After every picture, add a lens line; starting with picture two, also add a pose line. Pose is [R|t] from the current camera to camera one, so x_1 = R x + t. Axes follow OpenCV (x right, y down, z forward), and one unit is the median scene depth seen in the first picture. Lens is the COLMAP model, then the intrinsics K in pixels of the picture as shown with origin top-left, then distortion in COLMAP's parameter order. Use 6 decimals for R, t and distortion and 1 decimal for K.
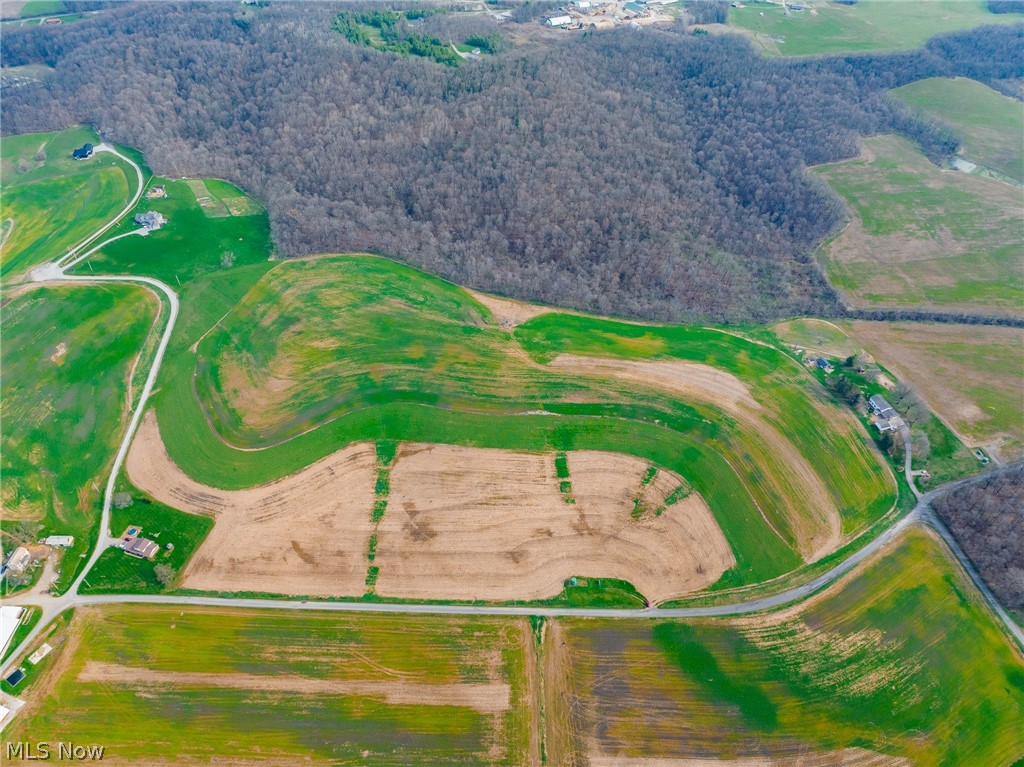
lens RADIAL K [[713.5, 0, 517.0], [0, 713.5, 379.7], [0, 0, 1]] dist [-0.032318, -0.003409]
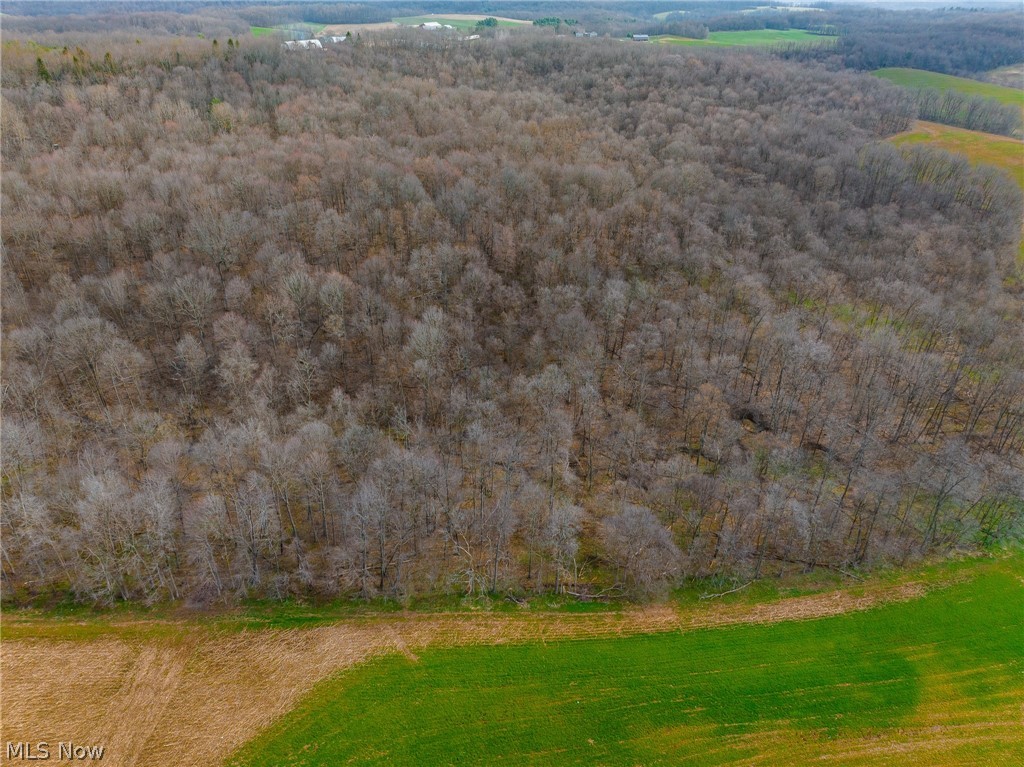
lens RADIAL K [[713.5, 0, 512.6], [0, 713.5, 382.6], [0, 0, 1]] dist [-0.032318, -0.003409]
pose [[0.950838, -0.150727, 0.270534, 0.041728], [0.213038, 0.952381, -0.218140, -0.106797], [-0.224772, 0.265050, 0.937671, 0.767888]]
